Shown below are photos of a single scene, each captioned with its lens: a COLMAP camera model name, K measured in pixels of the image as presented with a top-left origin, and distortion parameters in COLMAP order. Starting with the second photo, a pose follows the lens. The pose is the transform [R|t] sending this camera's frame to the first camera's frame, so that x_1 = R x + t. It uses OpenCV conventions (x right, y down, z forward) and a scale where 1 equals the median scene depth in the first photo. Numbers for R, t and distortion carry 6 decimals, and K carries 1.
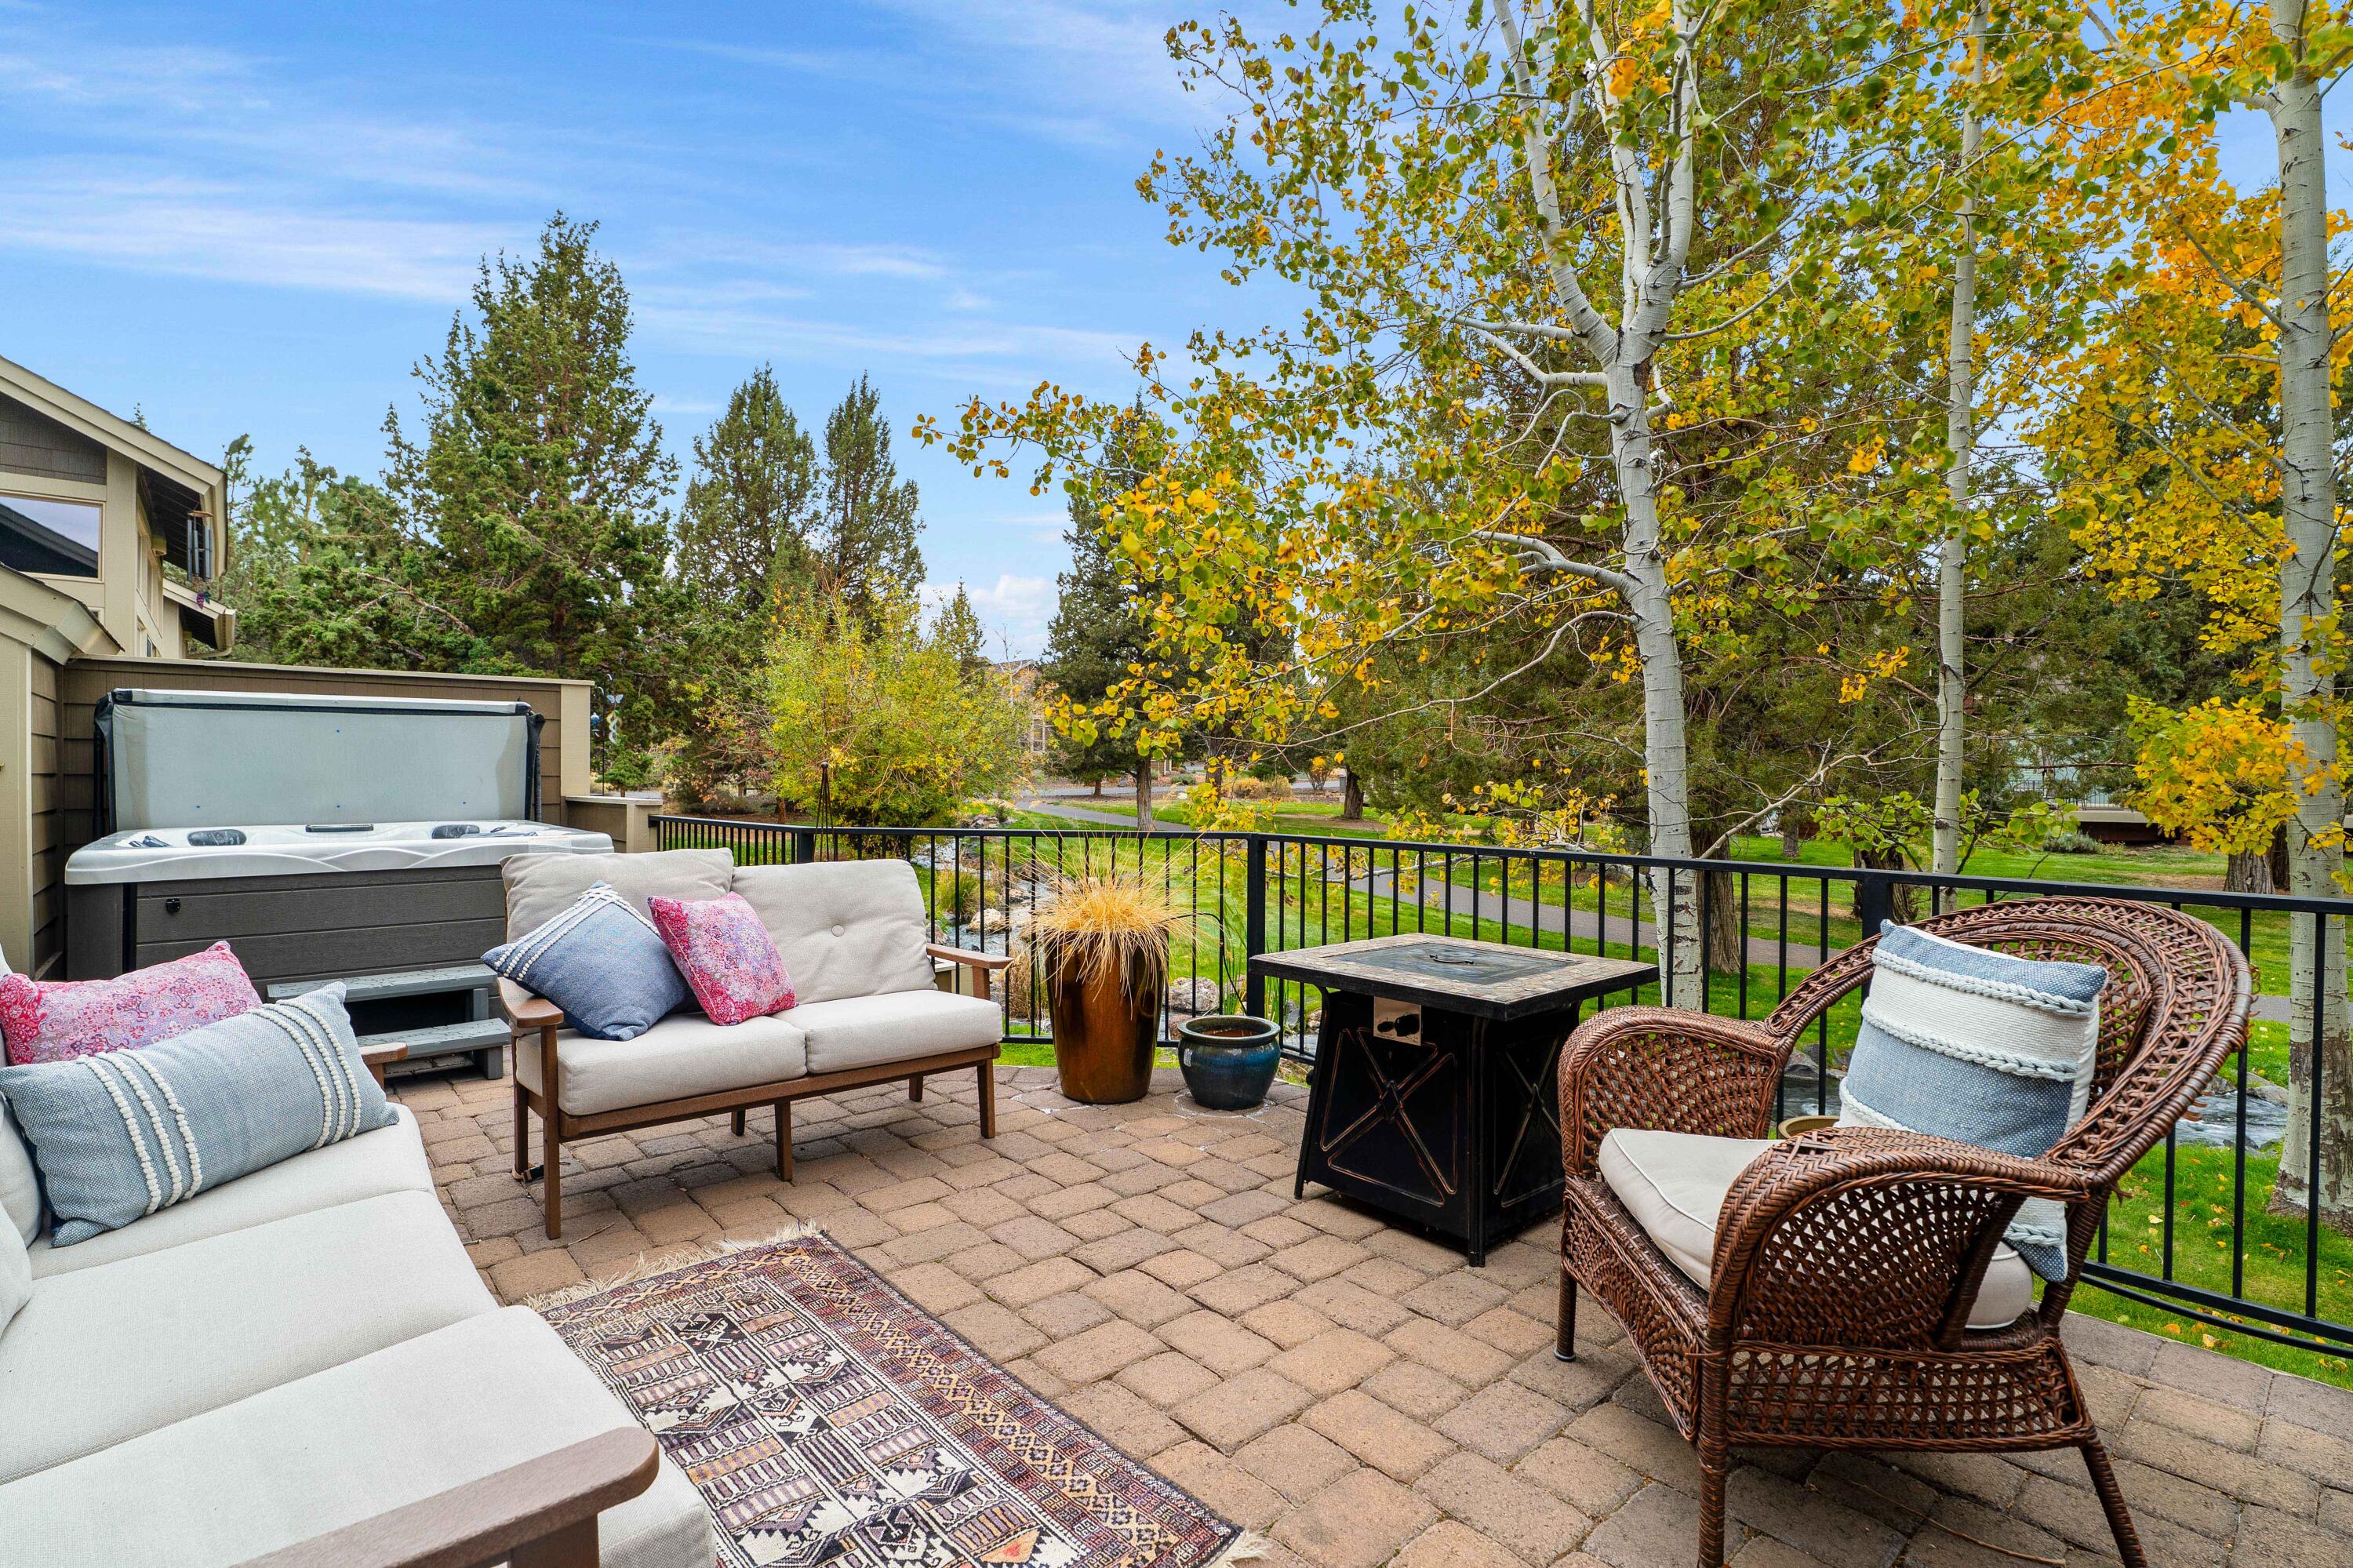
lens RADIAL K [[1104.2, 0, 1176.5], [0, 1104.2, 784.0], [0, 0, 1]] dist [-0.037769, 0.000130]
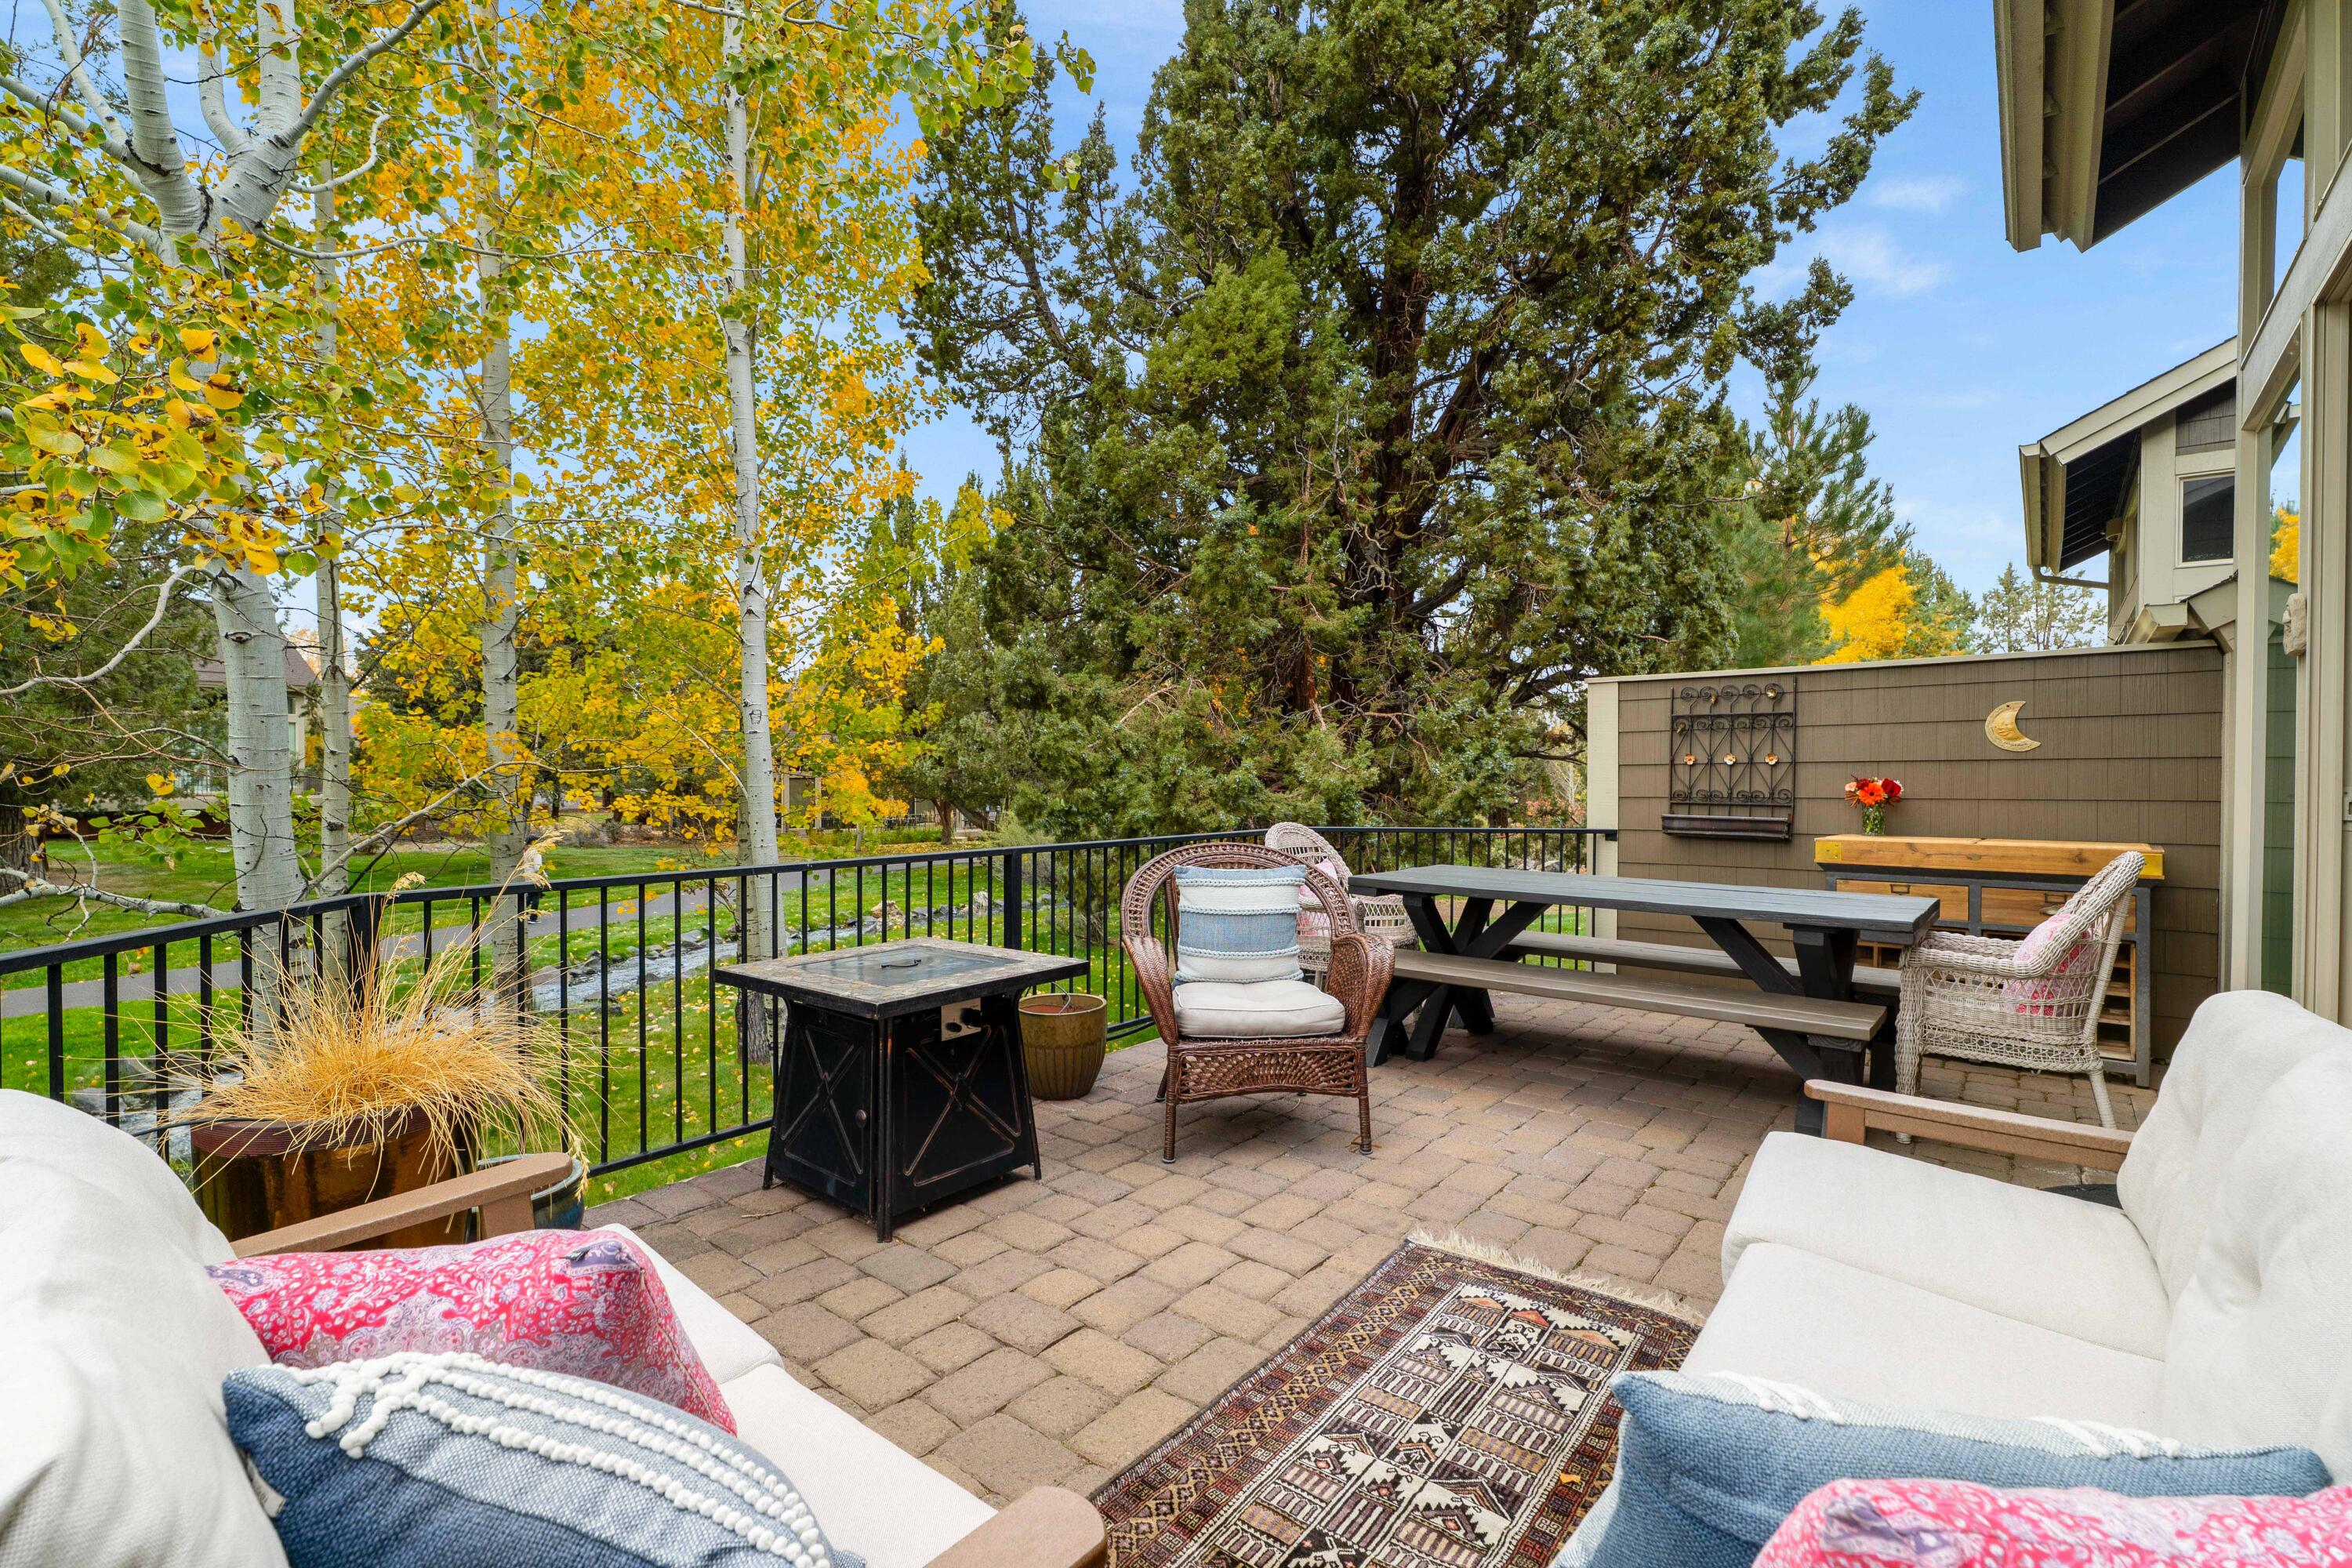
lens RADIAL K [[1063.4, 0, 1176.0], [0, 1063.4, 784.0], [0, 0, 1]] dist [0.001830, -0.000113]
pose [[-0.173787, -0.027134, 0.984409, -1.181788], [0.001947, 0.999609, 0.027896, -0.070331], [-0.984781, 0.006765, -0.173666, 1.276564]]
